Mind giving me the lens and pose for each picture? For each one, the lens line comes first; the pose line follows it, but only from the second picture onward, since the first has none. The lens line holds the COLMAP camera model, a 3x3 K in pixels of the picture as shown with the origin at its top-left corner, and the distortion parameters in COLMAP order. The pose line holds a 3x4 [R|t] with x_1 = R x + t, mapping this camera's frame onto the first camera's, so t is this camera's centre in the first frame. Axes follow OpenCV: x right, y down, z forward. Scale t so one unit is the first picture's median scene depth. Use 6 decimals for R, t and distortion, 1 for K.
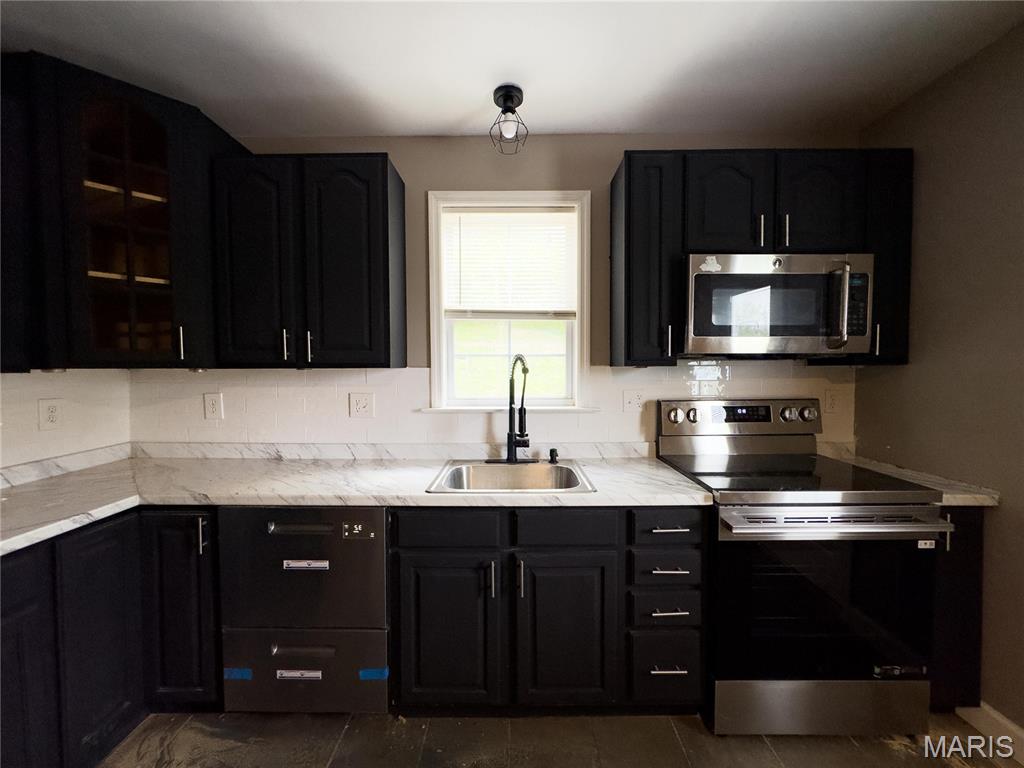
lens RADIAL K [[409.2, 0, 512.9], [0, 409.2, 383.5], [0, 0, 1]] dist [-0.002515, 0.000100]
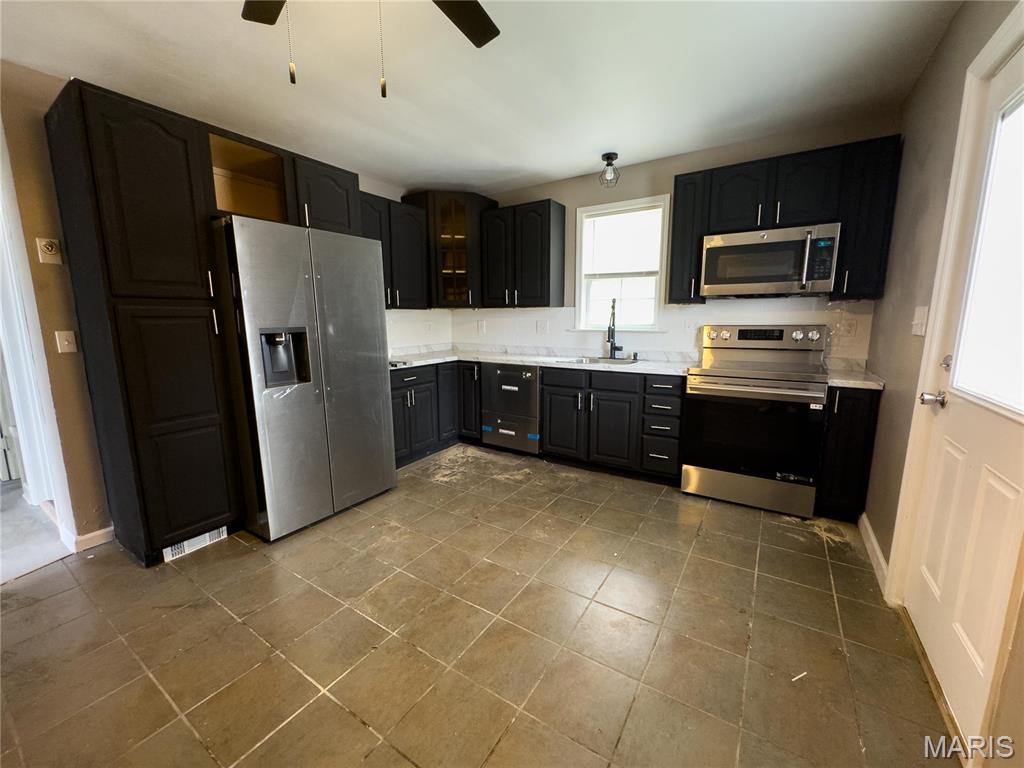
lens RADIAL K [[409.2, 0, 511.1], [0, 409.2, 381.9], [0, 0, 1]] dist [-0.002515, 0.000100]
pose [[0.840199, 0.083312, -0.535840, 0.688571], [-0.017235, 0.991731, 0.127170, 0.080196], [0.542004, -0.097613, 0.834687, -0.882810]]
